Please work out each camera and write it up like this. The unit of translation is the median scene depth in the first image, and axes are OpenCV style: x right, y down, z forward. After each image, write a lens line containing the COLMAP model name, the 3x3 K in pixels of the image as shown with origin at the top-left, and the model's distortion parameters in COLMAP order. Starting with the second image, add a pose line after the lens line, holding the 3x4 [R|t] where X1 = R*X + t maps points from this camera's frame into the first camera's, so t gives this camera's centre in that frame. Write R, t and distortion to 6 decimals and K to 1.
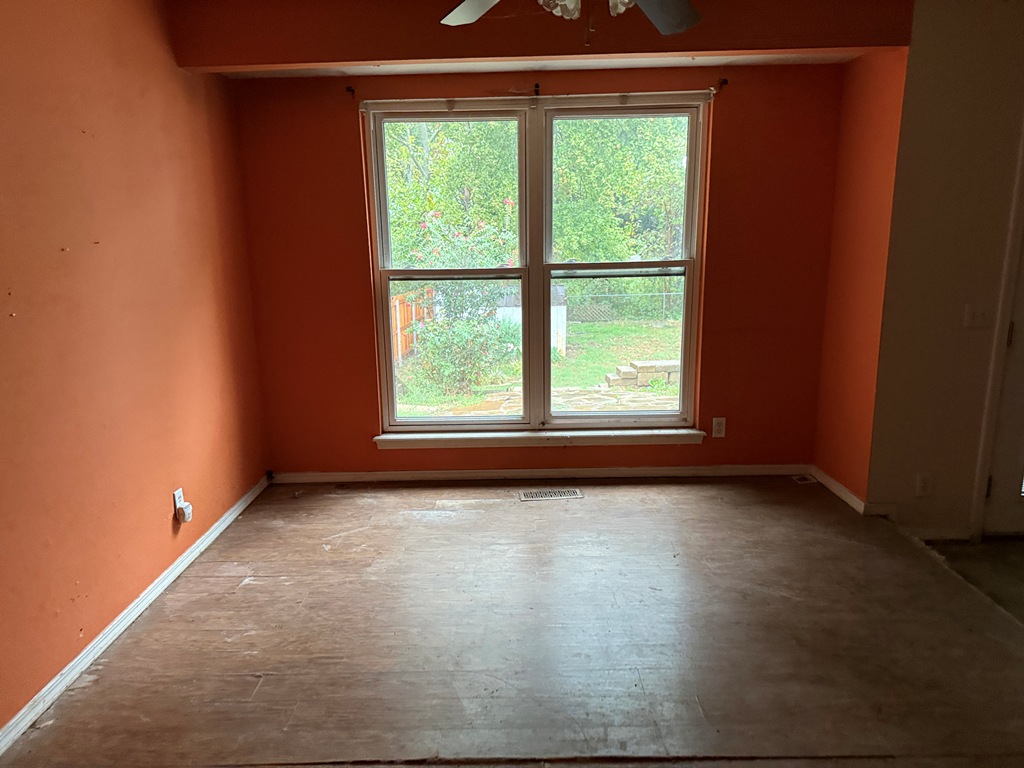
lens RADIAL K [[711.3, 0, 519.7], [0, 711.3, 379.1], [0, 0, 1]] dist [0.055151, -0.082392]
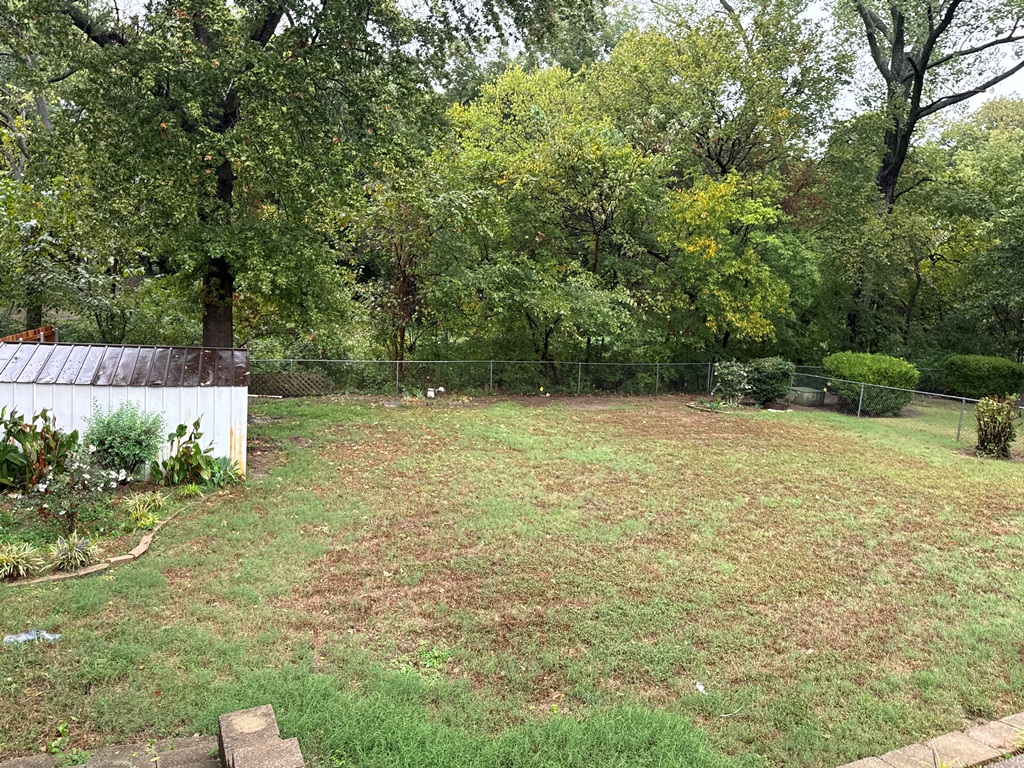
lens RADIAL K [[656.0, 0, 512.0], [0, 656.0, 417.8], [0, 0, 1]] dist [0.001314, -0.021636]
pose [[0.919966, -0.007321, 0.391930, 0.048812], [0.012996, 0.999846, -0.011828, -0.061477], [-0.391783, 0.015975, 0.919919, 0.379941]]
